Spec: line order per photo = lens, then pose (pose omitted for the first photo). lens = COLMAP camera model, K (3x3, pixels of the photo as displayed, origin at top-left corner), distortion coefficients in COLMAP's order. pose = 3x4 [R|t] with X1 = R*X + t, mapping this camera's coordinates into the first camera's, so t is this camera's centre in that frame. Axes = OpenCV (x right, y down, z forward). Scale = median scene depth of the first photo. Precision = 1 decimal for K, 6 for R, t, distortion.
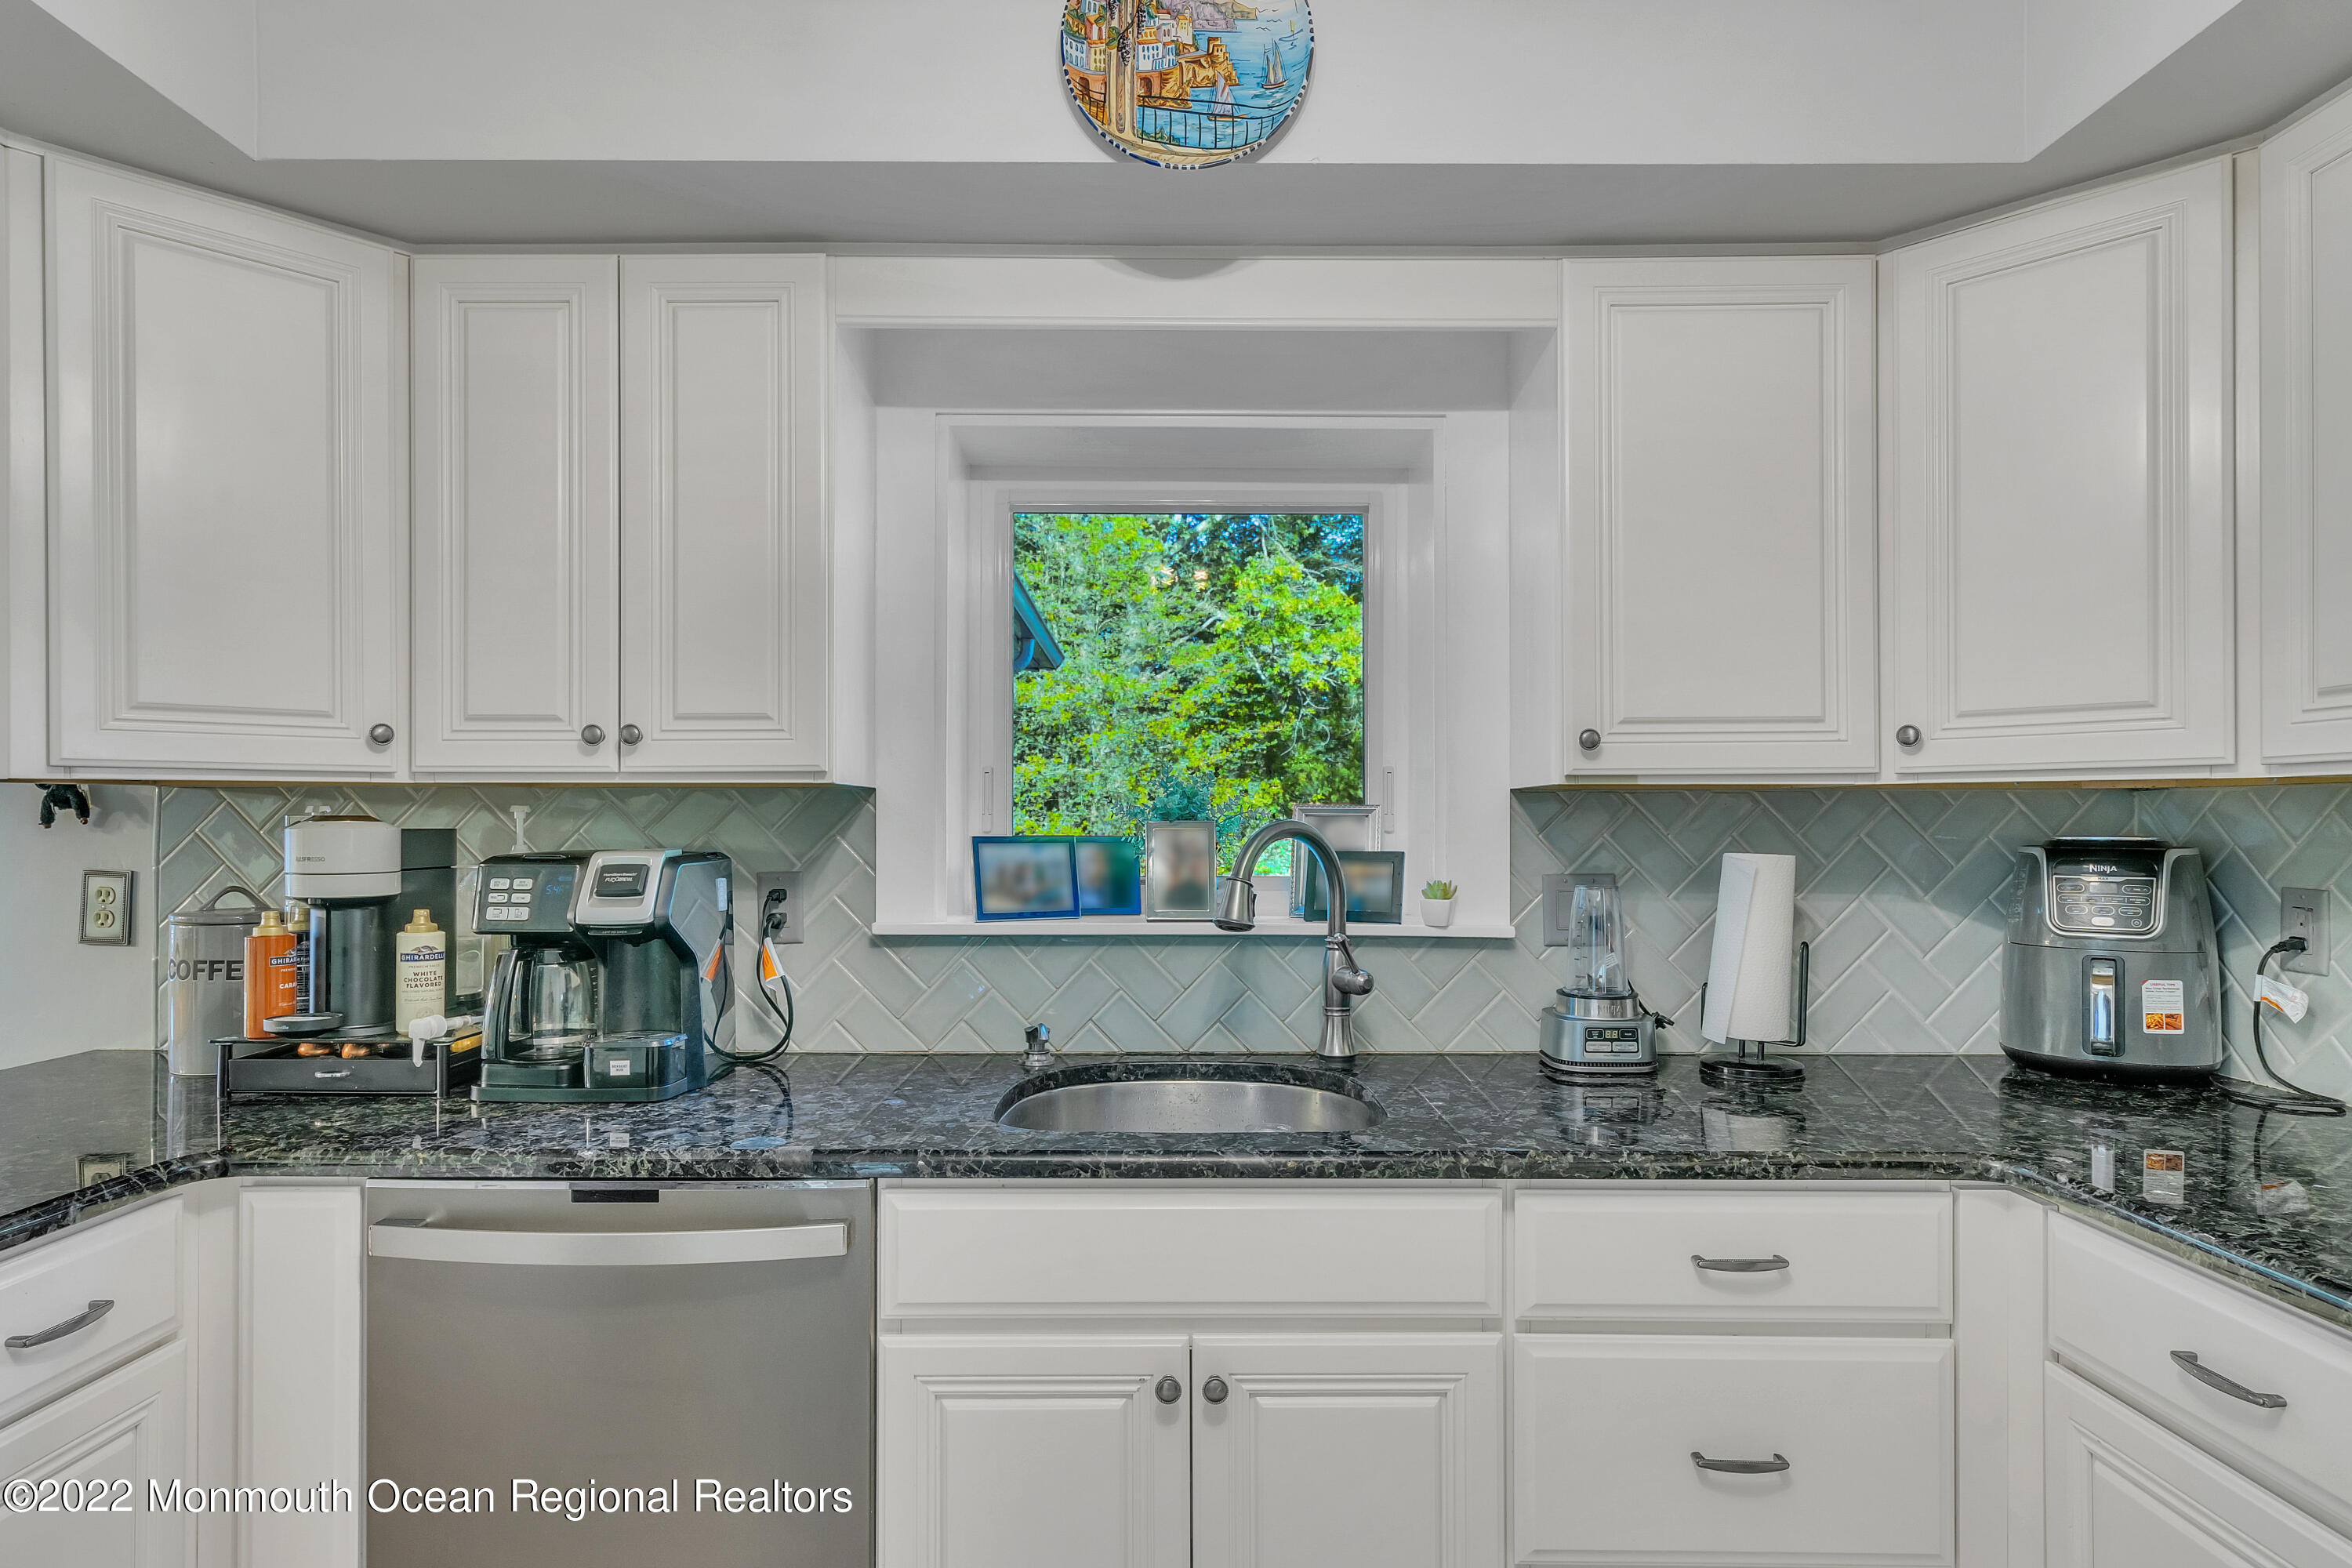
lens RADIAL K [[1281.8, 0, 1170.4], [0, 1281.8, 816.9], [0, 0, 1]] dist [0.006988, -0.000952]
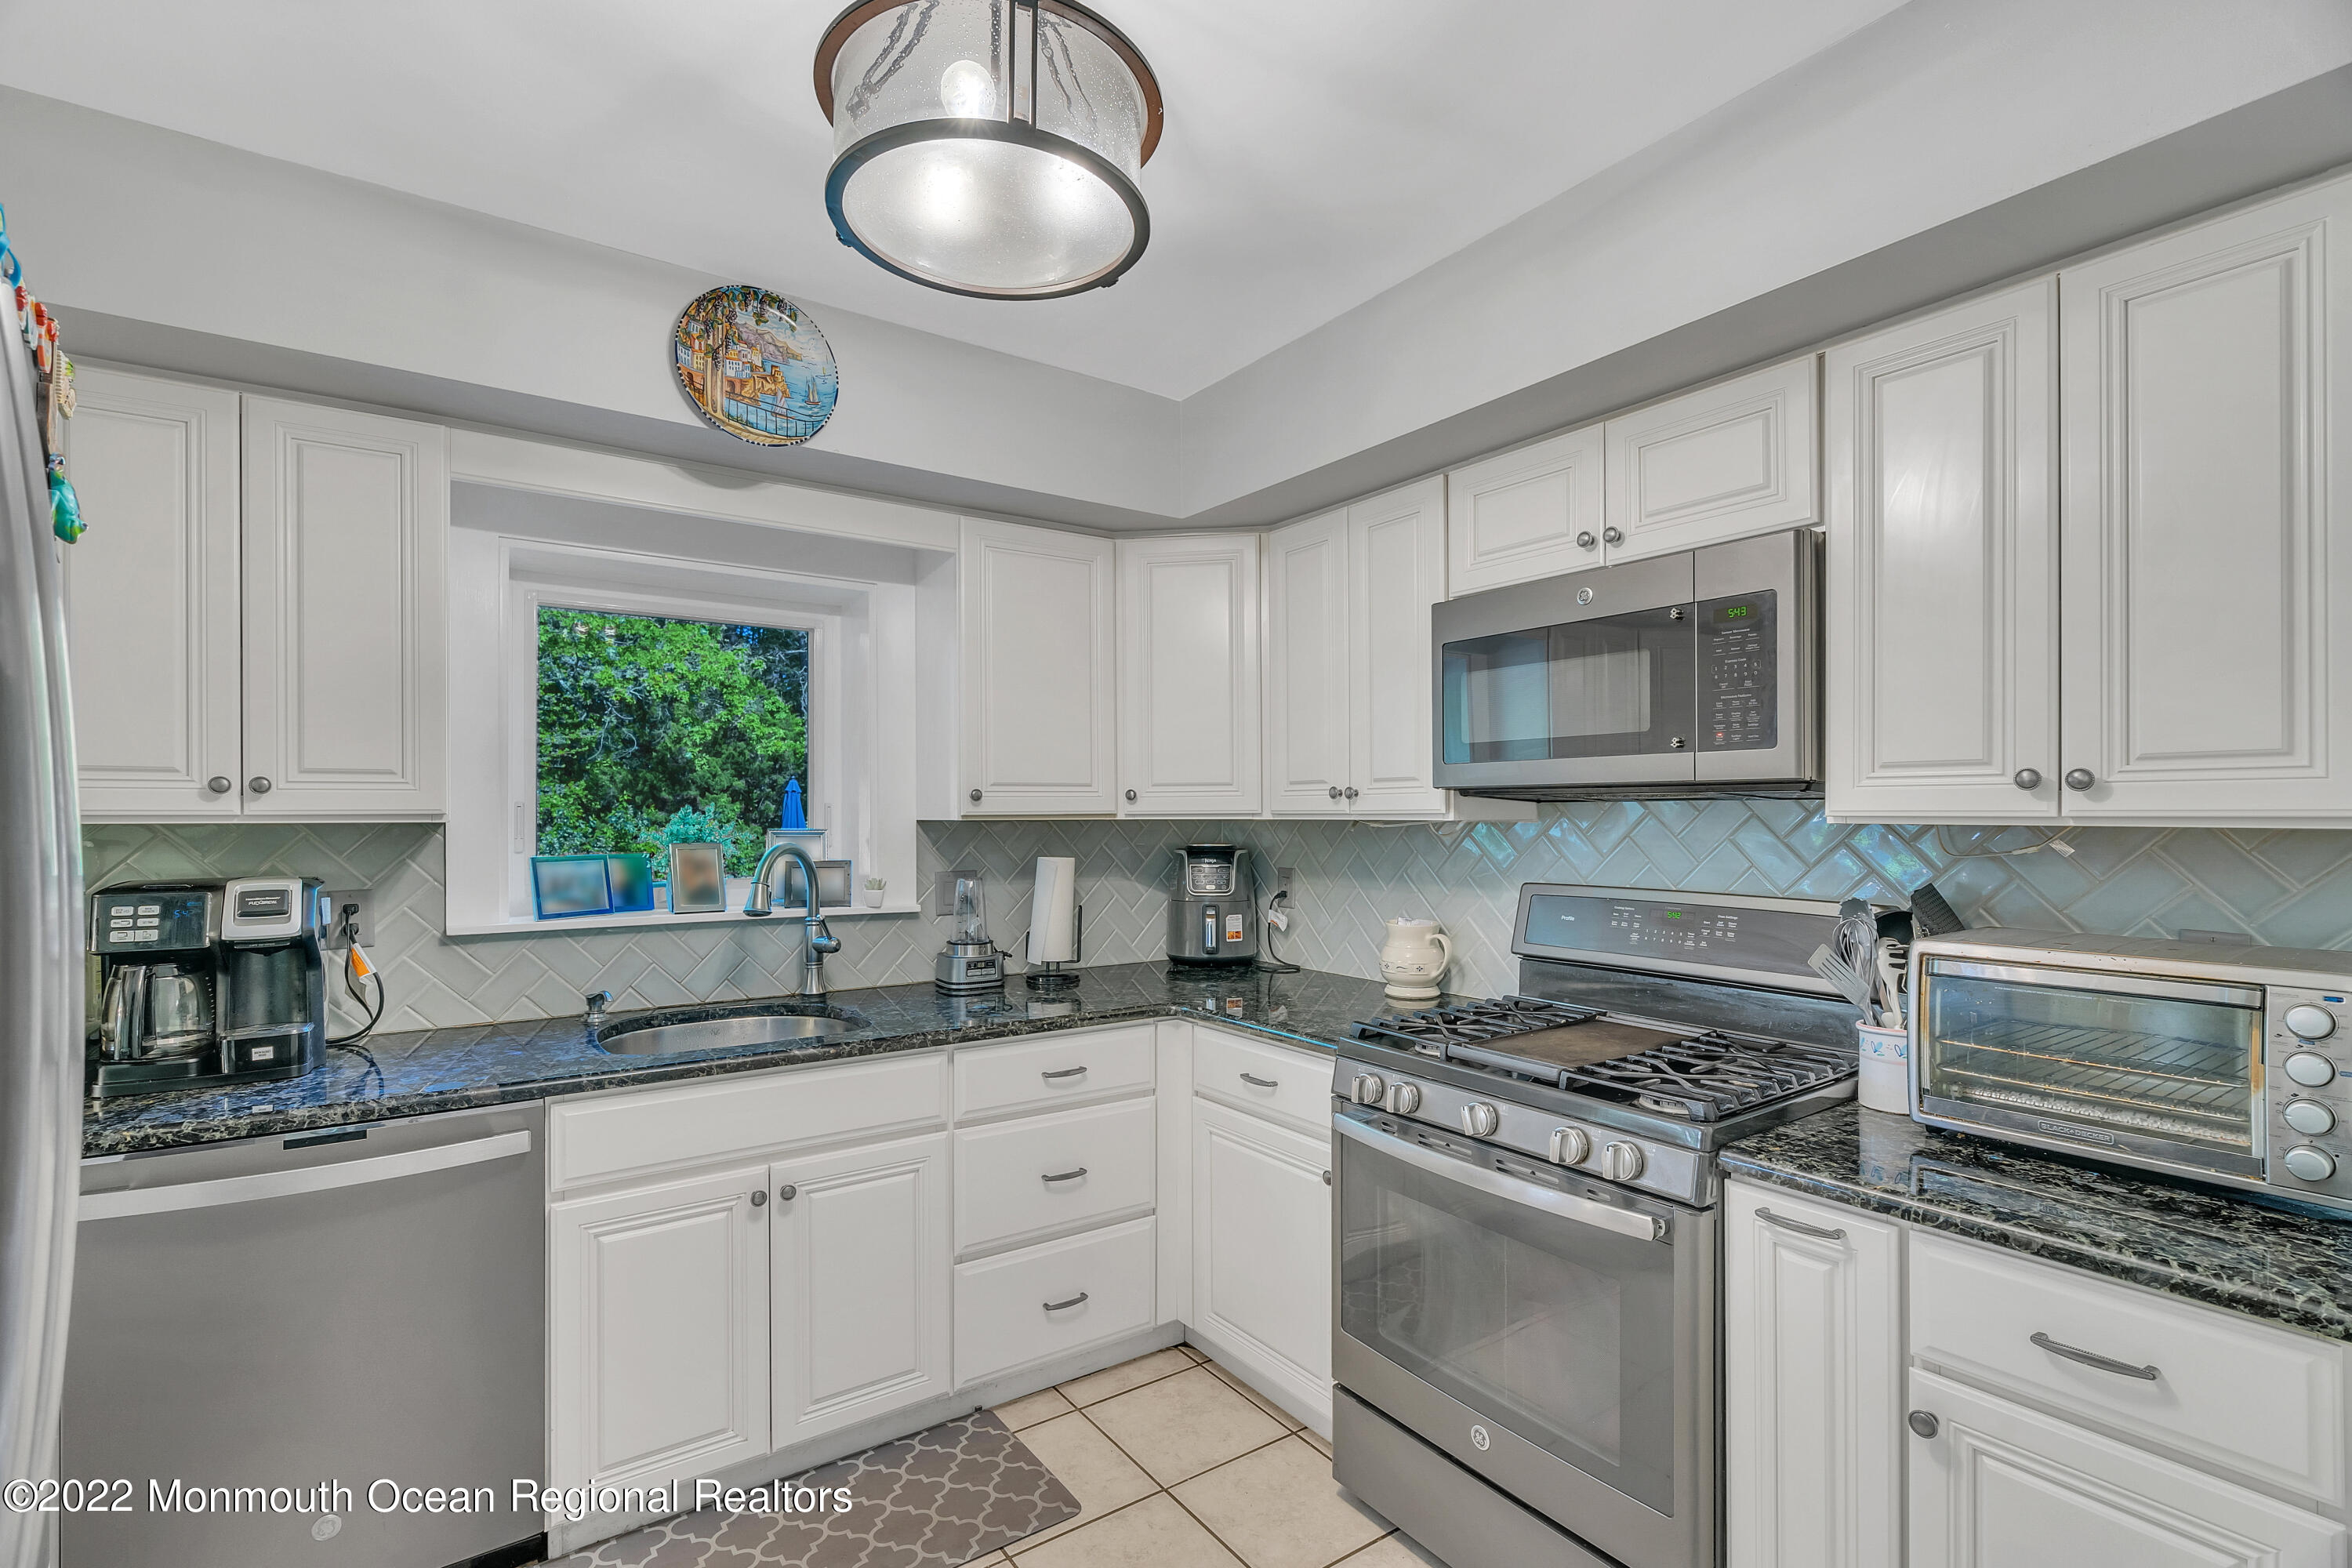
lens RADIAL K [[1075.2, 0, 1166.4], [0, 1075.2, 810.8], [0, 0, 1]] dist [-0.007677, 0.004705]
pose [[0.823056, -0.000766, 0.567960, -0.286984], [0.001182, 0.999999, -0.000365, -0.037658], [-0.567960, 0.000972, 0.823056, -0.344422]]
